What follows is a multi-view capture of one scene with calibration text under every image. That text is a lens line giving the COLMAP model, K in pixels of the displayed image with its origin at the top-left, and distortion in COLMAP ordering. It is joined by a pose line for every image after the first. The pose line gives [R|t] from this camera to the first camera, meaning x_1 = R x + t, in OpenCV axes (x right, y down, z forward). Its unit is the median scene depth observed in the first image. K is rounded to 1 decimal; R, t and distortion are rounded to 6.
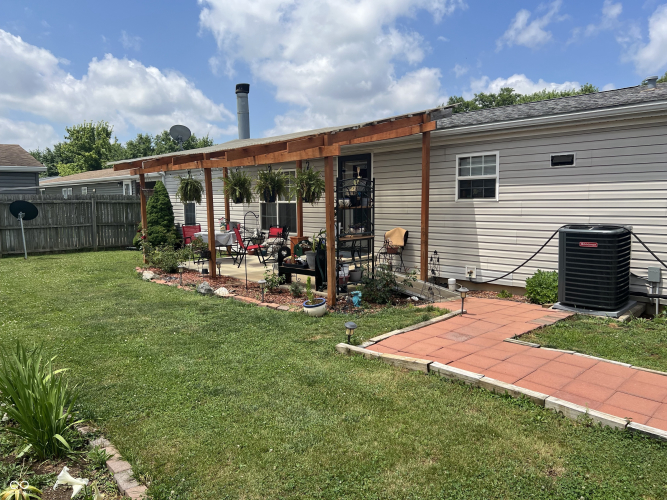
lens RADIAL K [[497.9, 0, 329.1], [0, 497.9, 254.0], [0, 0, 1]] dist [0.066770, -0.072612]
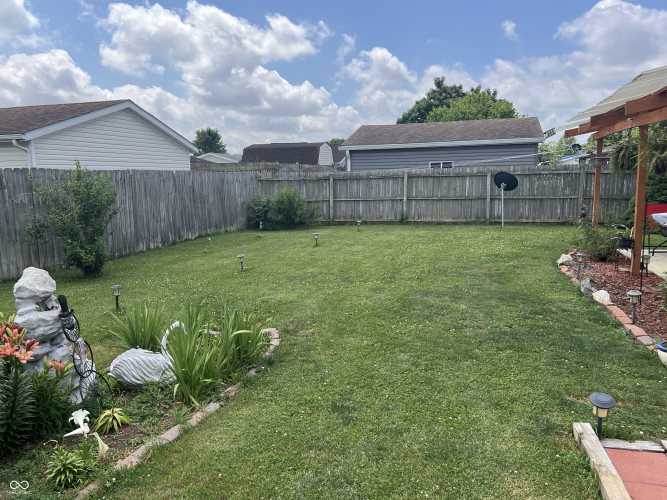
lens RADIAL K [[497.9, 0, 329.1], [0, 497.9, 254.0], [0, 0, 1]] dist [0.066770, -0.072612]
pose [[0.497263, 0.138071, -0.856543, 0.261650], [-0.086476, 0.990227, 0.109417, -0.039707], [0.863279, 0.019662, 0.504344, 0.334898]]
